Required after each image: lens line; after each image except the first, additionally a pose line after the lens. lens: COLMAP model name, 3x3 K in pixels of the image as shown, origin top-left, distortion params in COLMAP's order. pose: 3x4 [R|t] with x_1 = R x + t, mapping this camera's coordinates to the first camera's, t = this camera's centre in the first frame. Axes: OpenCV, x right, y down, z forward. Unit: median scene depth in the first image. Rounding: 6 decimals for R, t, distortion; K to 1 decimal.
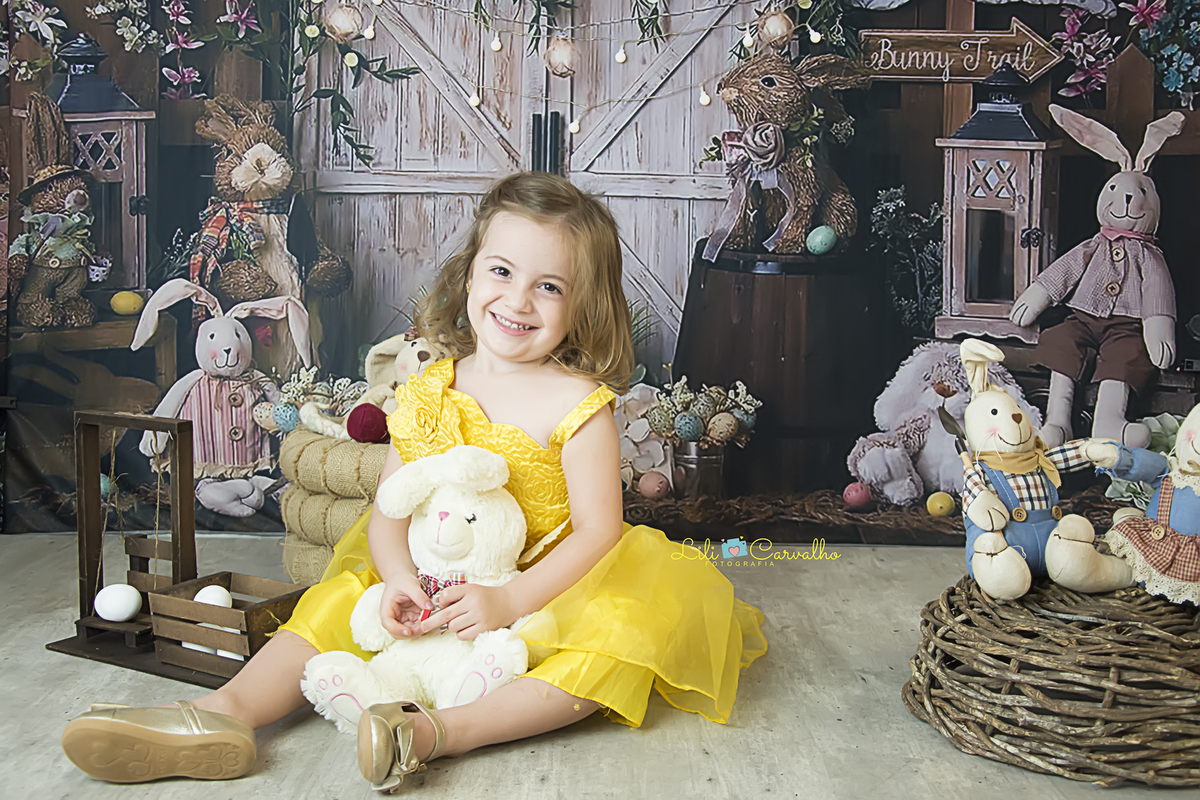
lens RADIAL K [[1382.0, 0, 591.9], [0, 1382.0, 408.2], [0, 0, 1]] dist [0.069275, 0.000000]
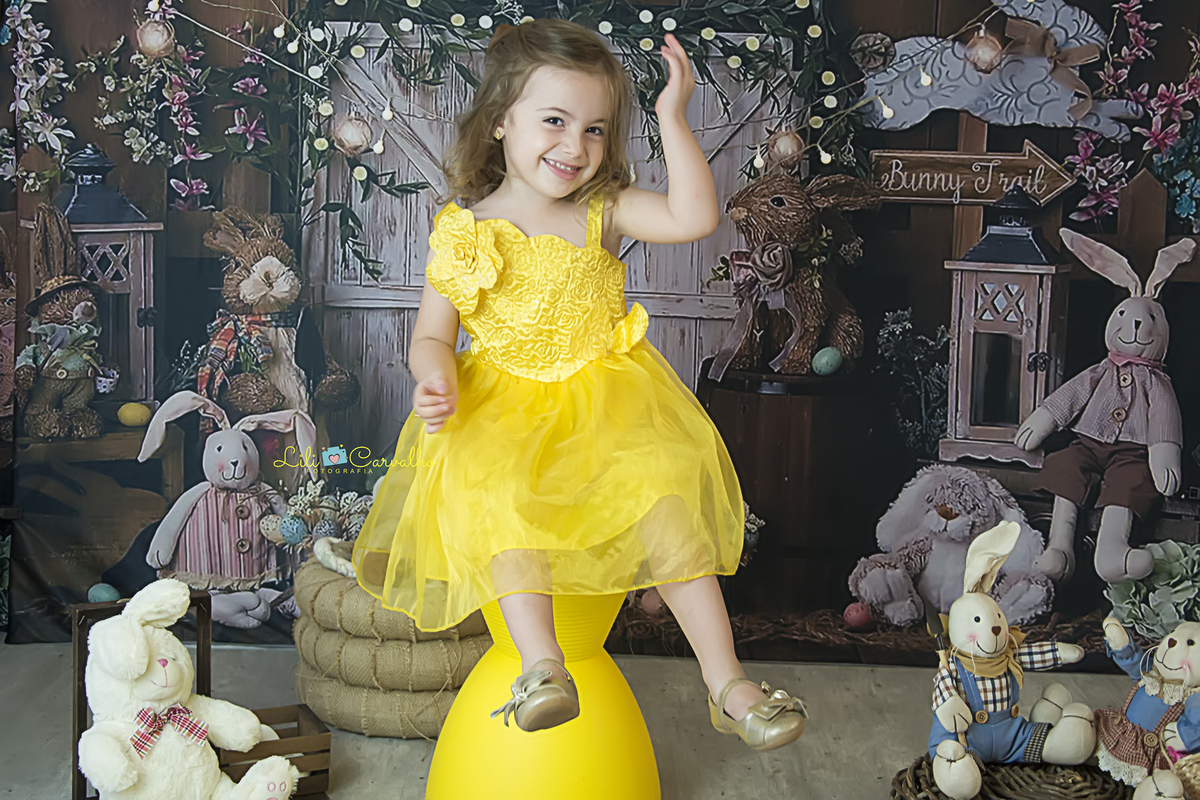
lens RADIAL K [[1840.3, 0, 597.4], [0, 1840.3, 358.1], [0, 0, 1]] dist [0.188086, 0.000000]
pose [[0.999889, 0.014858, -0.001113, 0.000533], [-0.014764, 0.998087, 0.060043, -0.201423], [0.002003, -0.060020, 0.998195, -0.334820]]
